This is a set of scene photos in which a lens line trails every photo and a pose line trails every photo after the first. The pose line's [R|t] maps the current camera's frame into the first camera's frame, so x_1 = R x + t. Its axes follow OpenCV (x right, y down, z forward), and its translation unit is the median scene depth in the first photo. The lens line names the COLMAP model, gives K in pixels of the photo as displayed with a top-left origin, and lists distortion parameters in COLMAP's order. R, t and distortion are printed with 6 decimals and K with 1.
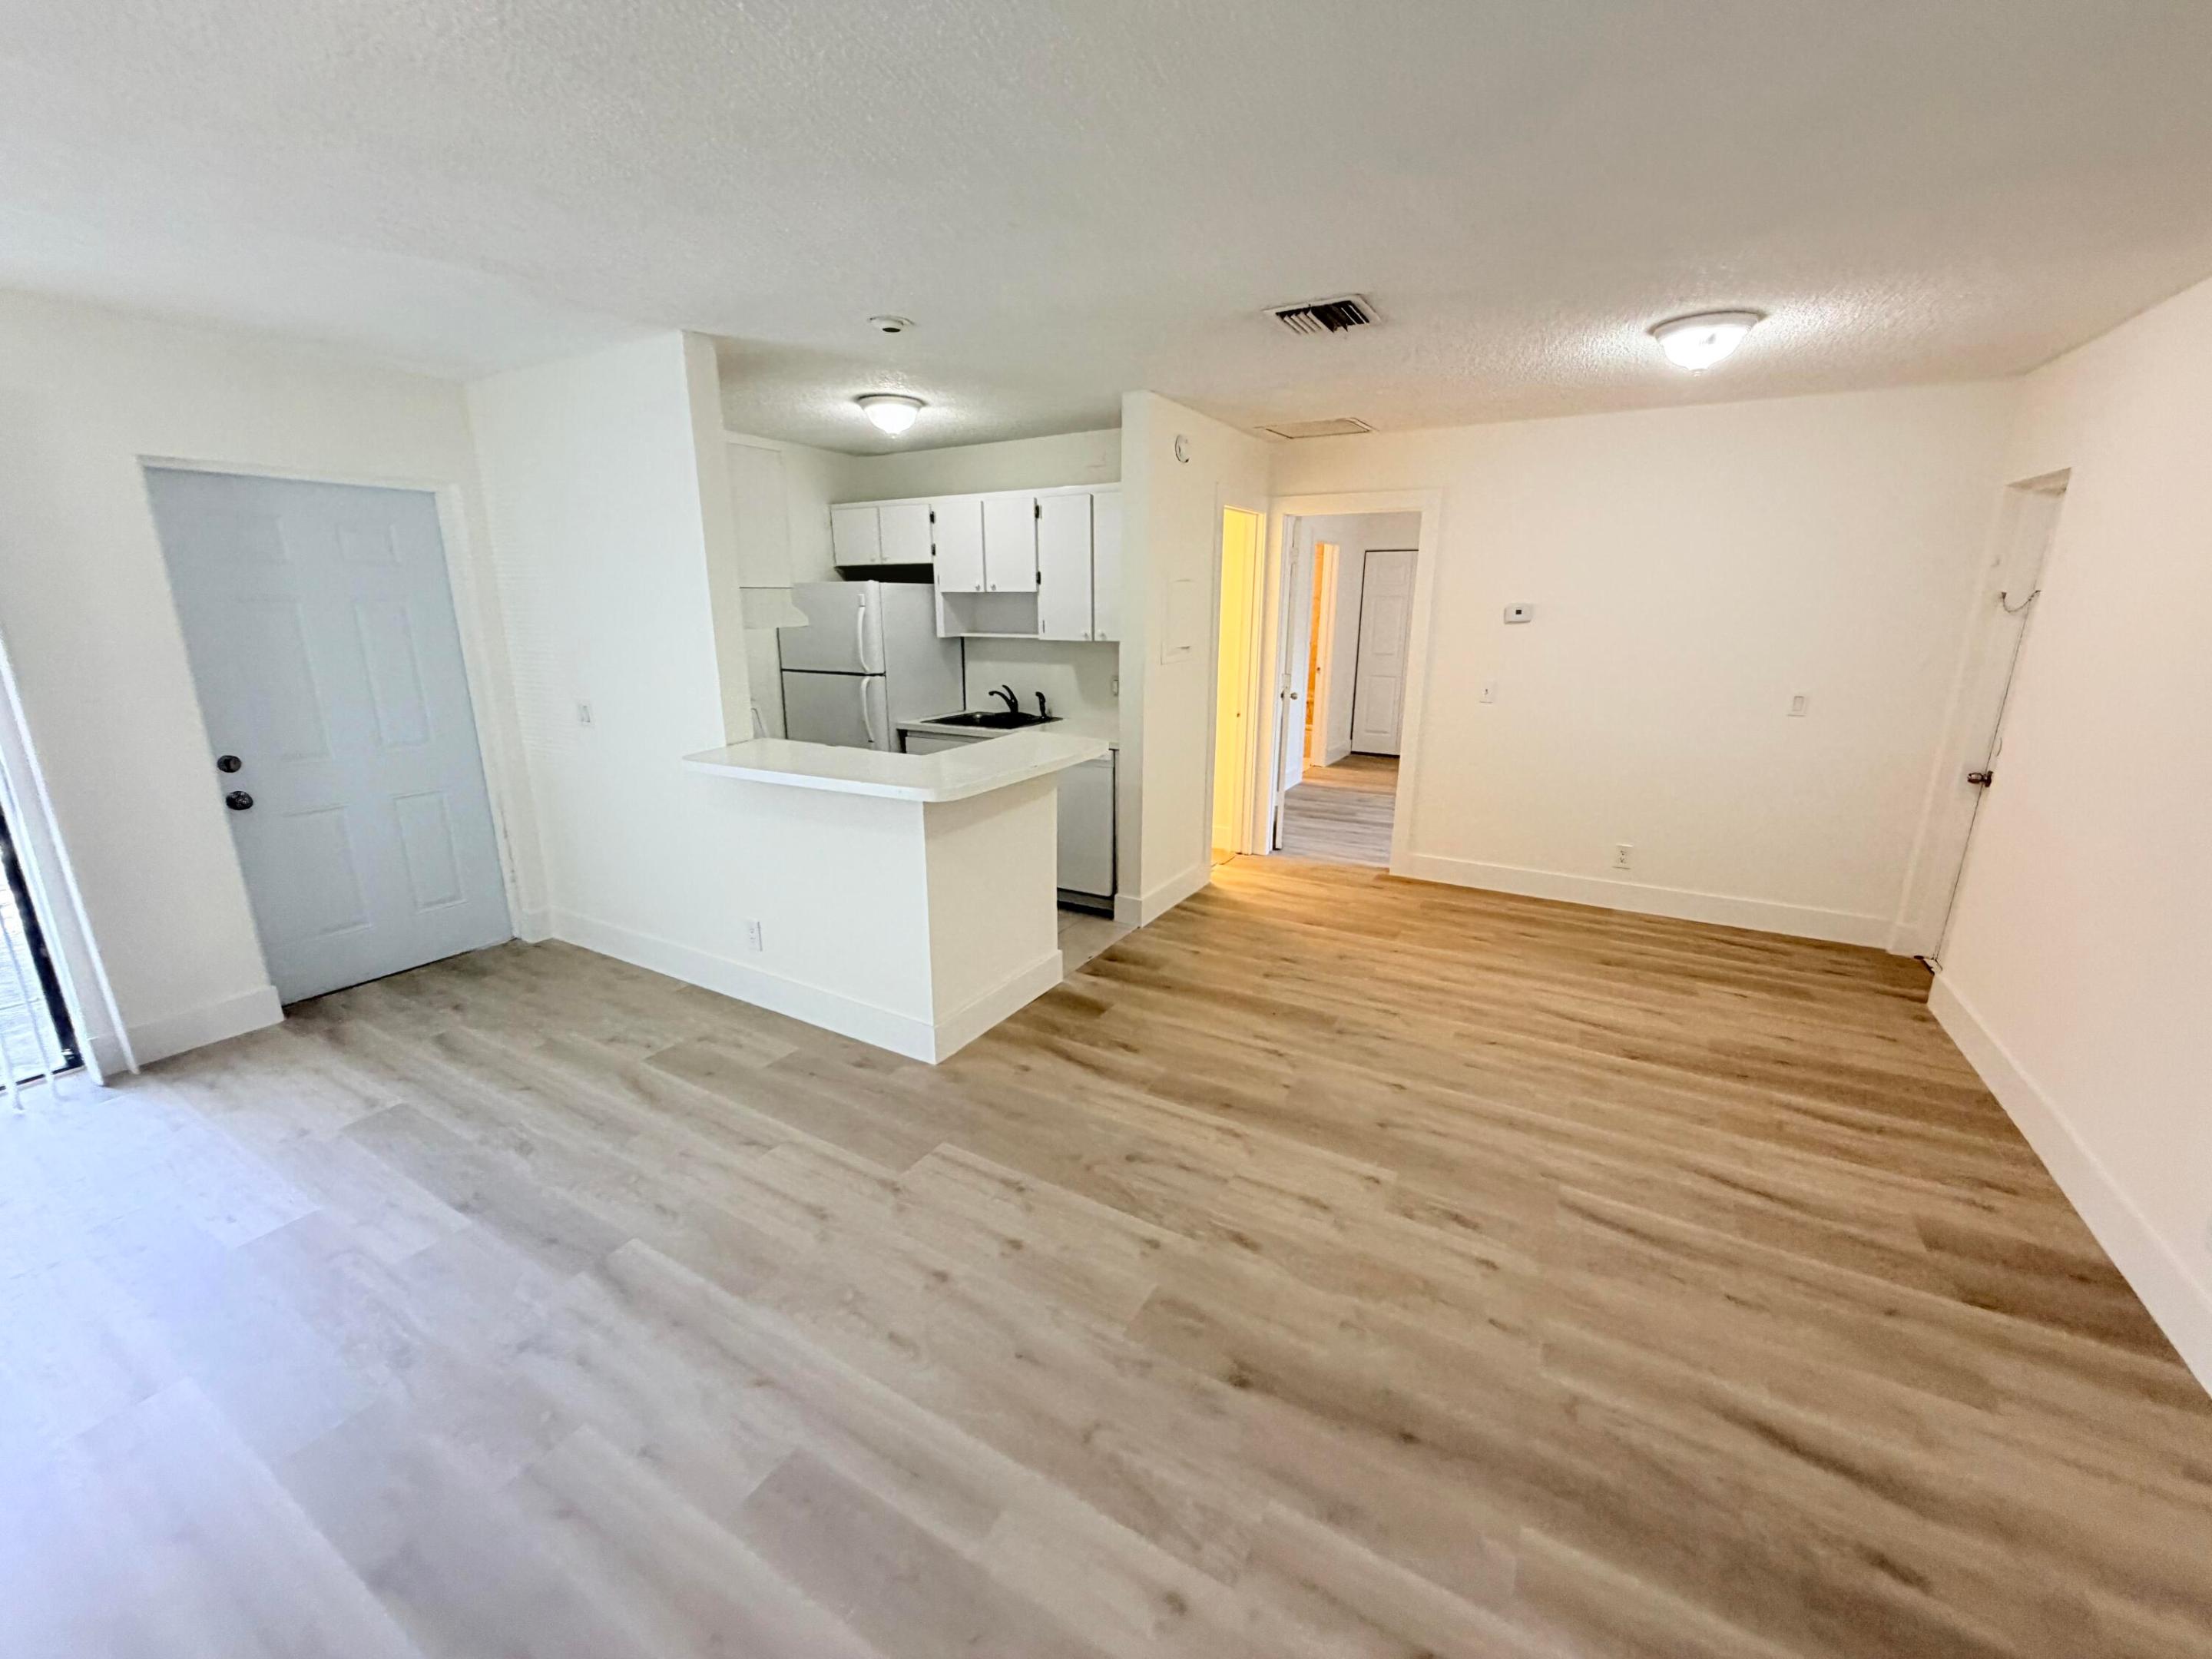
lens RADIAL K [[889.7, 0, 1102.3], [0, 889.7, 826.5], [0, 0, 1]] dist [-0.000889, -0.000627]
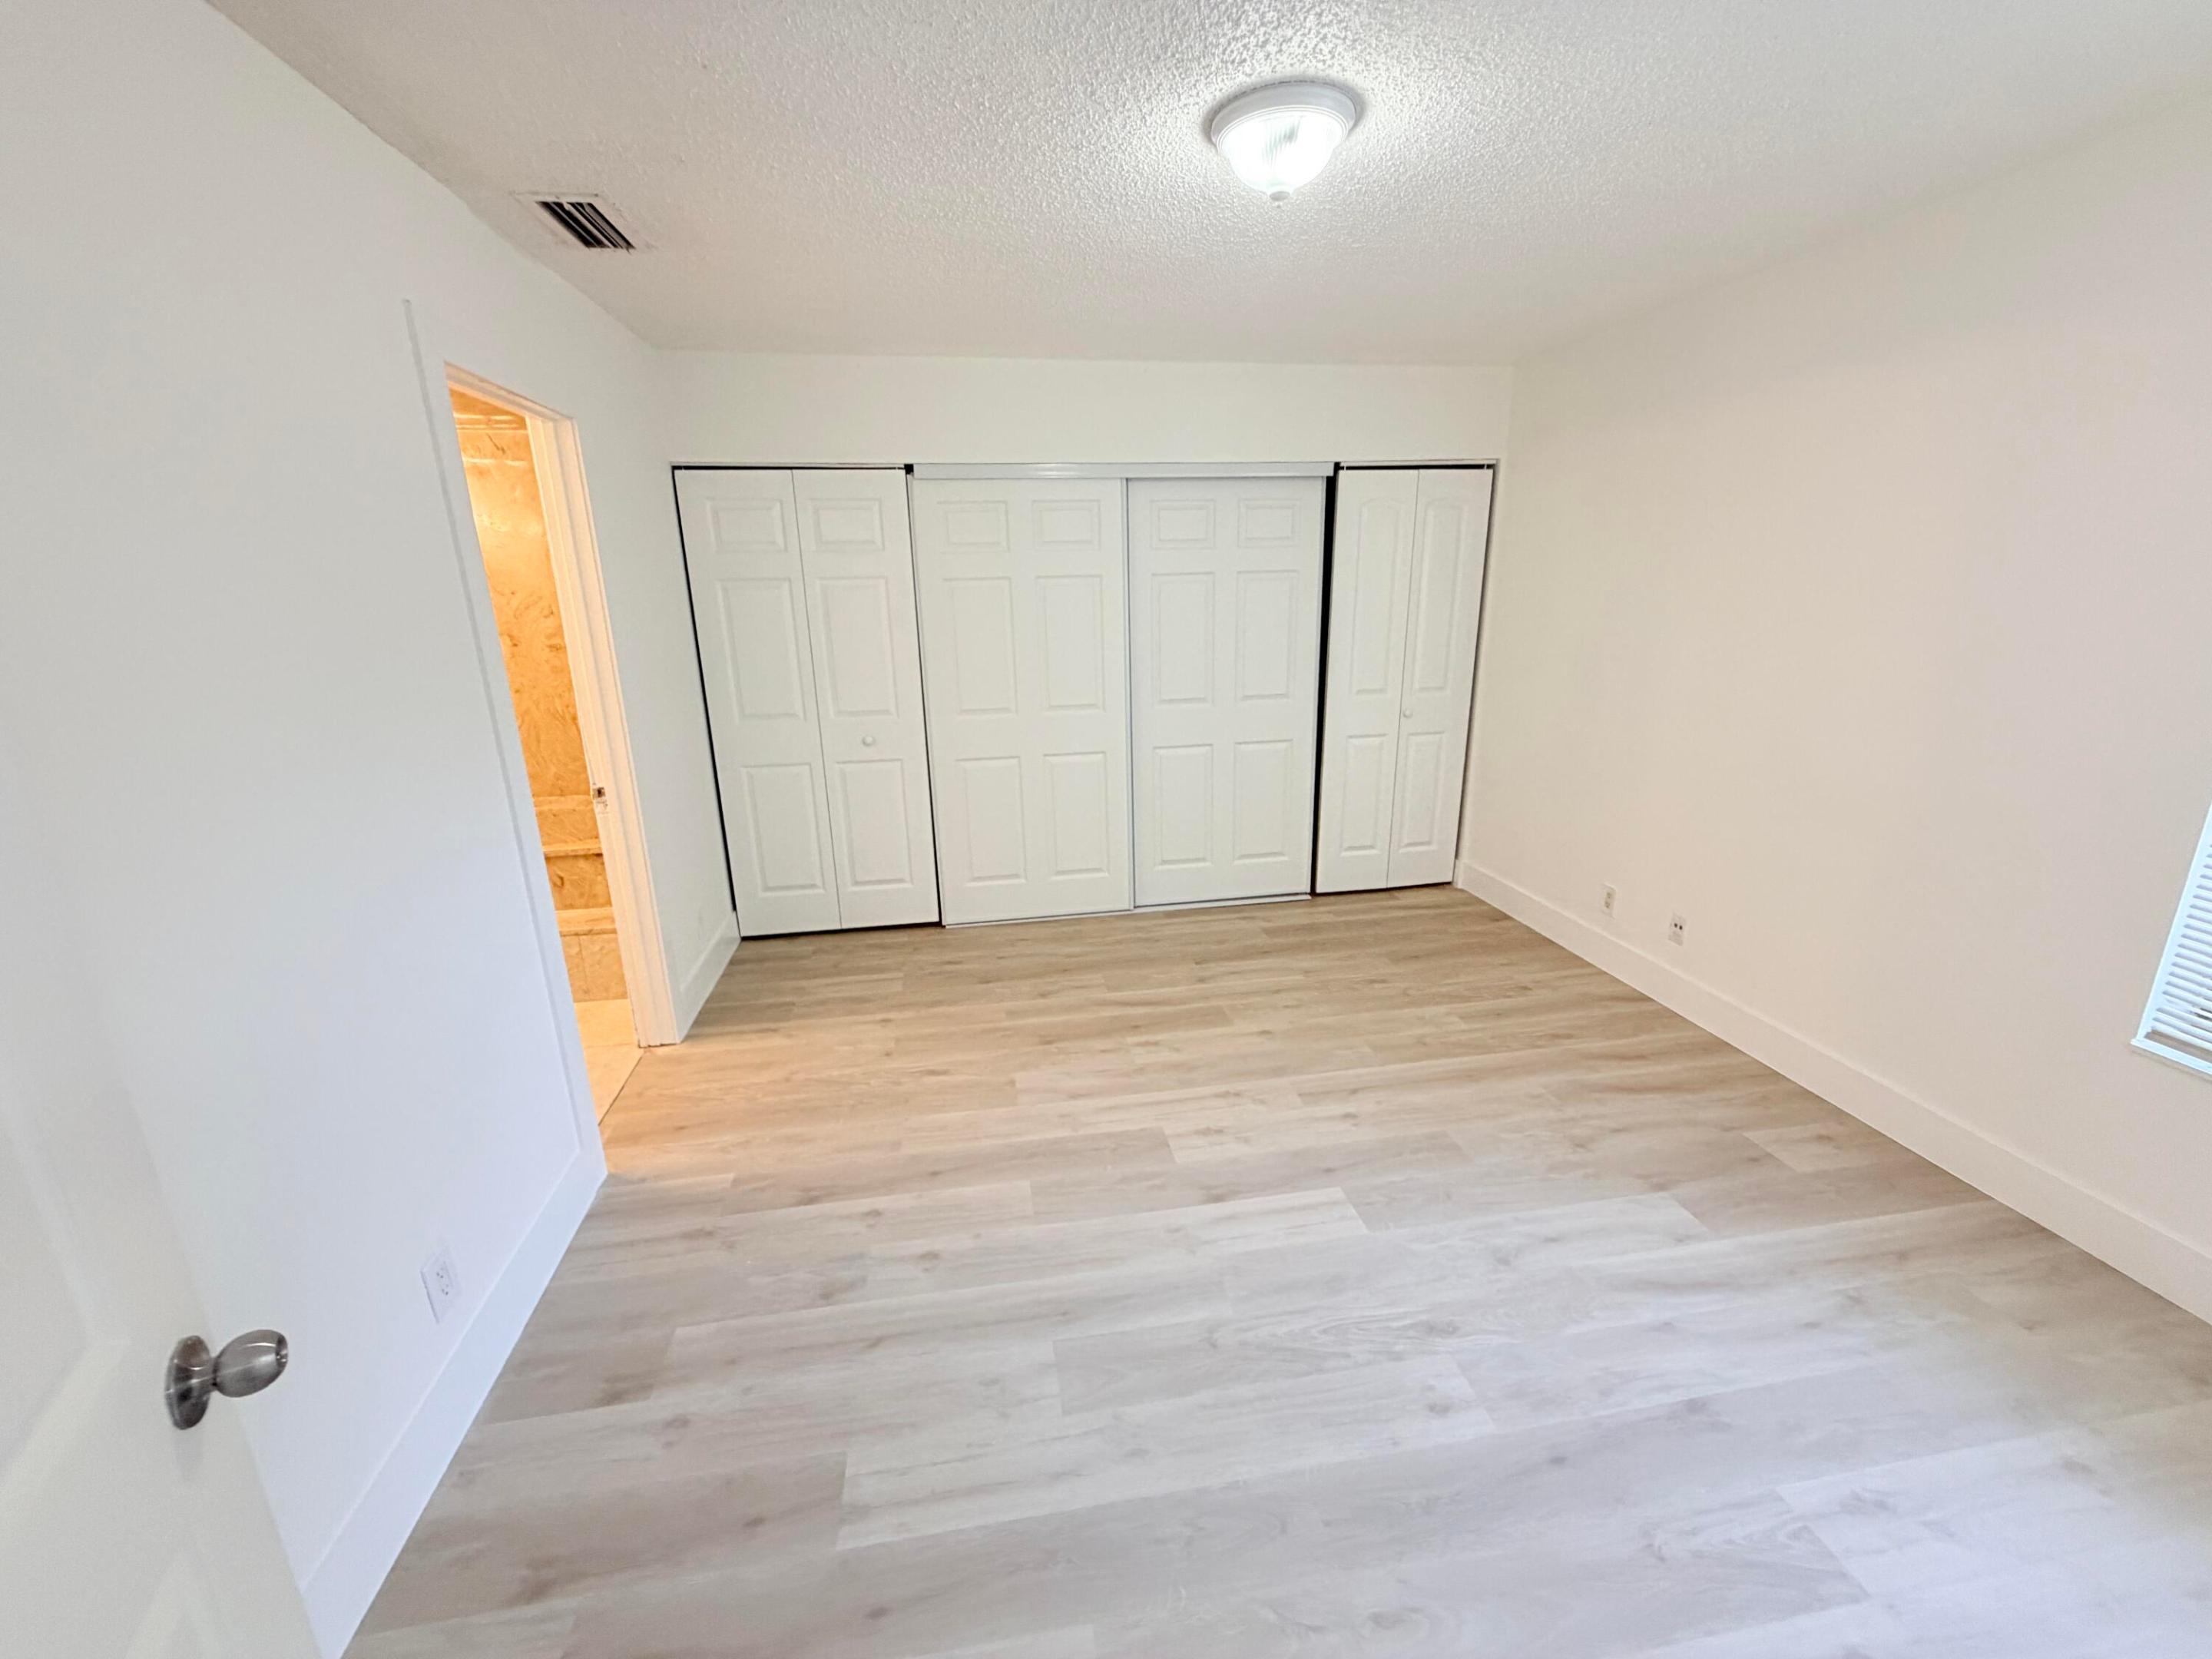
lens RADIAL K [[883.6, 0, 1100.1], [0, 883.6, 828.6], [0, 0, 1]] dist [0.000092, -0.000196]
pose [[0.772502, -0.191703, 0.605384, 0.409238], [0.180824, 0.980283, 0.079680, -0.344714], [-0.608722, 0.047915, 0.791935, 1.355314]]
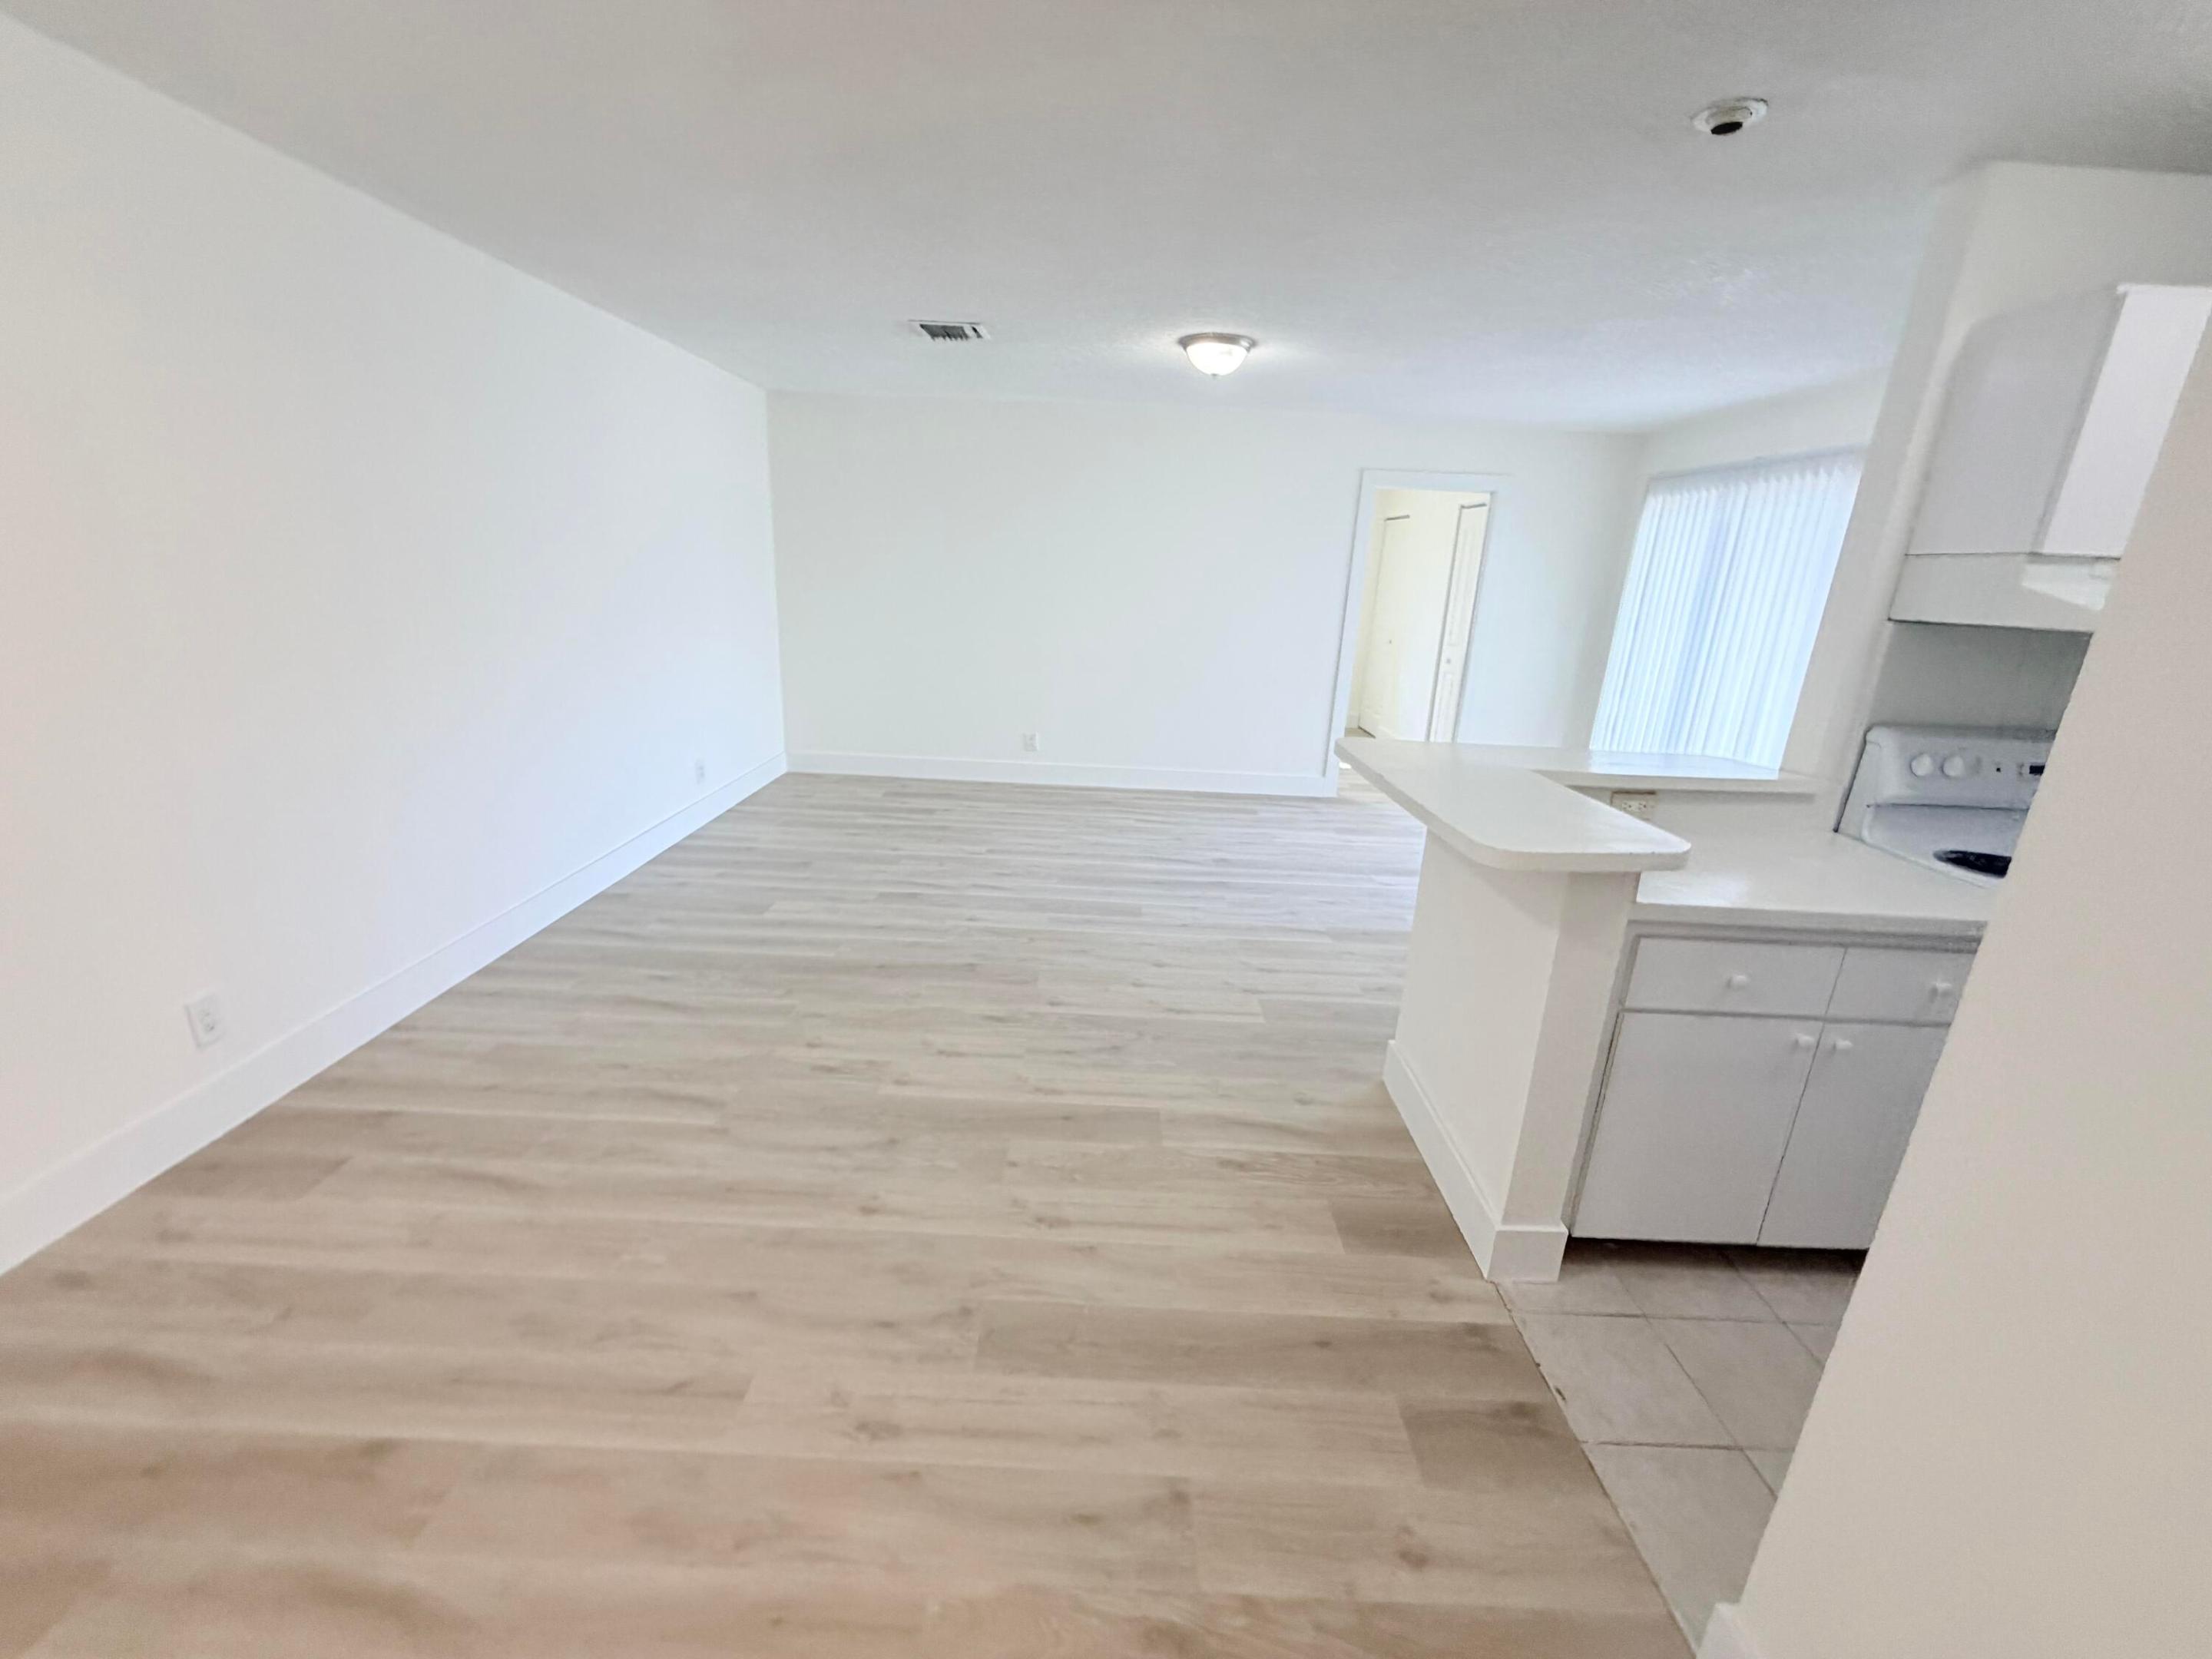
lens RADIAL K [[889.7, 0, 1102.3], [0, 889.7, 826.5], [0, 0, 1]] dist [-0.000889, -0.000627]
pose [[-0.870772, 0.097222, -0.481979, 0.384277], [-0.168794, 0.861575, 0.478745, -0.273776], [0.461806, 0.498233, -0.733825, 1.154198]]
